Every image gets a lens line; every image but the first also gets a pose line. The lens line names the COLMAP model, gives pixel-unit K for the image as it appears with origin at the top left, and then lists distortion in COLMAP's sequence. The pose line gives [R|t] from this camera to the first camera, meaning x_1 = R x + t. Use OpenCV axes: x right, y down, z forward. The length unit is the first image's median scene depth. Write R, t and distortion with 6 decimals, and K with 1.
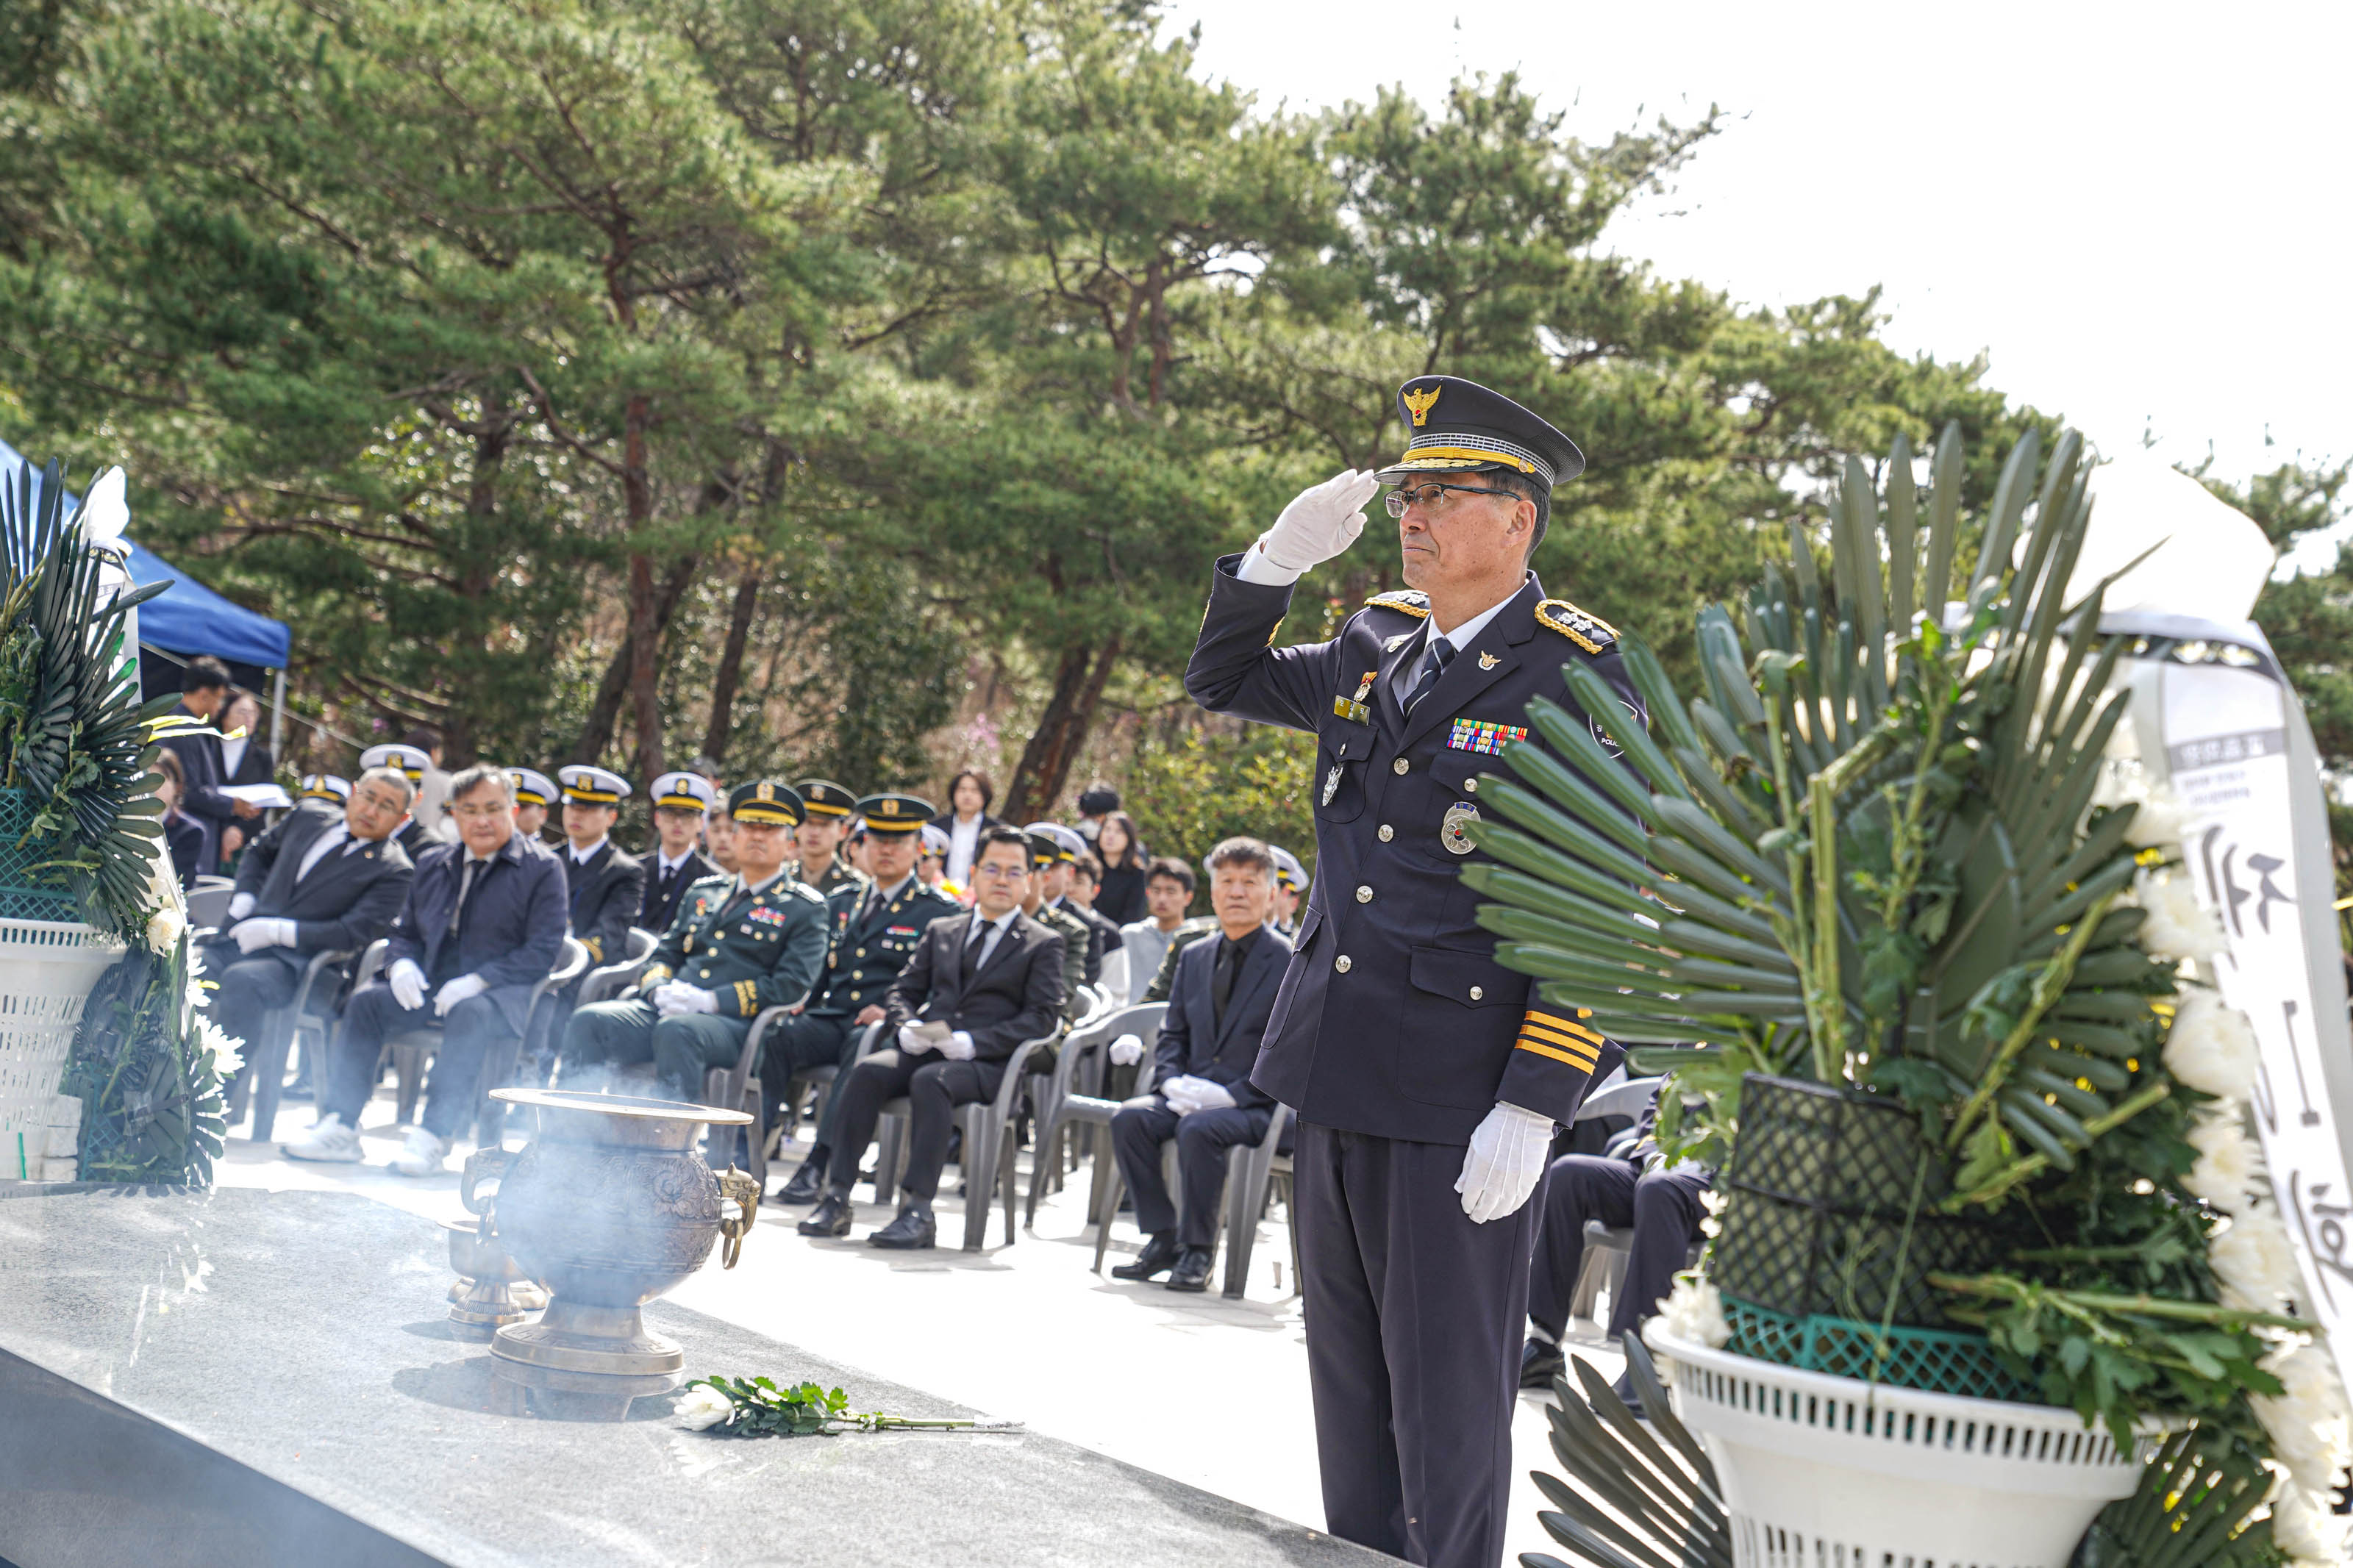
lens RADIAL K [[4160.0, 0, 1165.1], [0, 4160.0, 782.3], [0, 0, 1]] dist [0.217875, 0.000000]
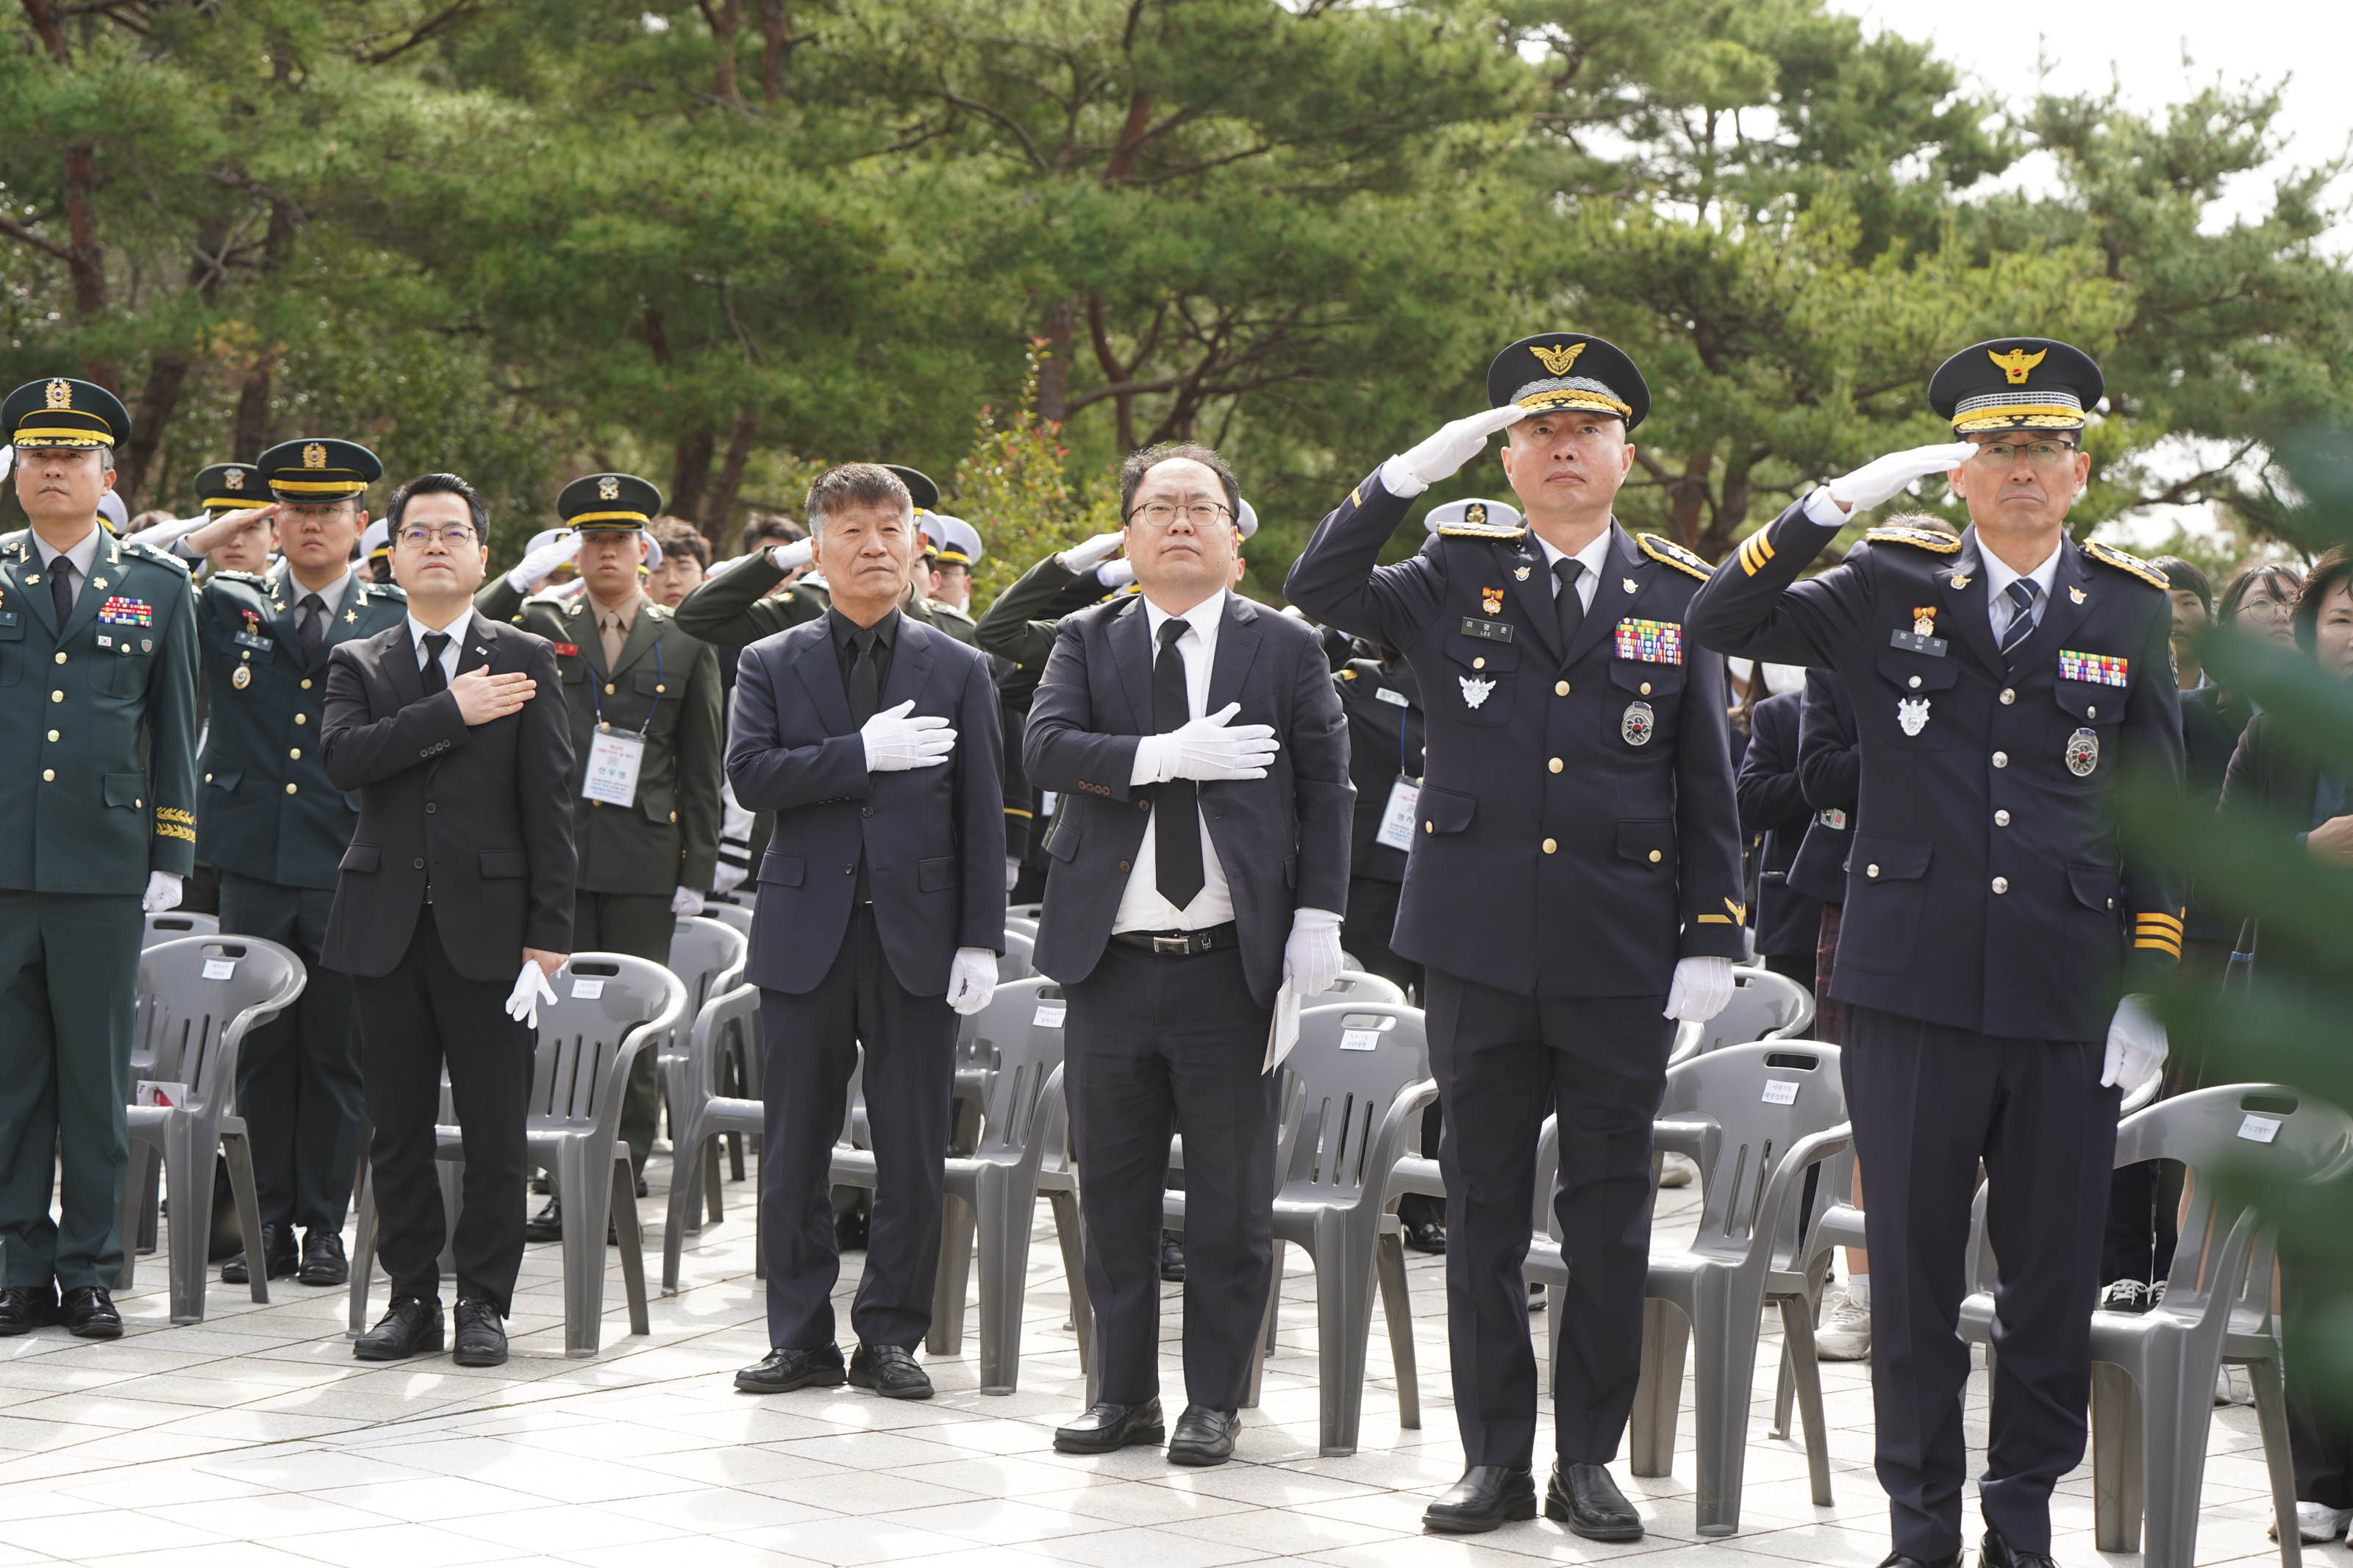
lens RADIAL K [[4834.5, 0, 1175.1], [0, 4834.5, 791.3], [0, 0, 1]] dist [-0.366095, 0.000000]
pose [[0.994019, -0.087323, 0.065577, 0.002190], [0.084369, 0.995347, 0.046549, -0.001303], [-0.069336, -0.040738, 0.996761, 0.129622]]
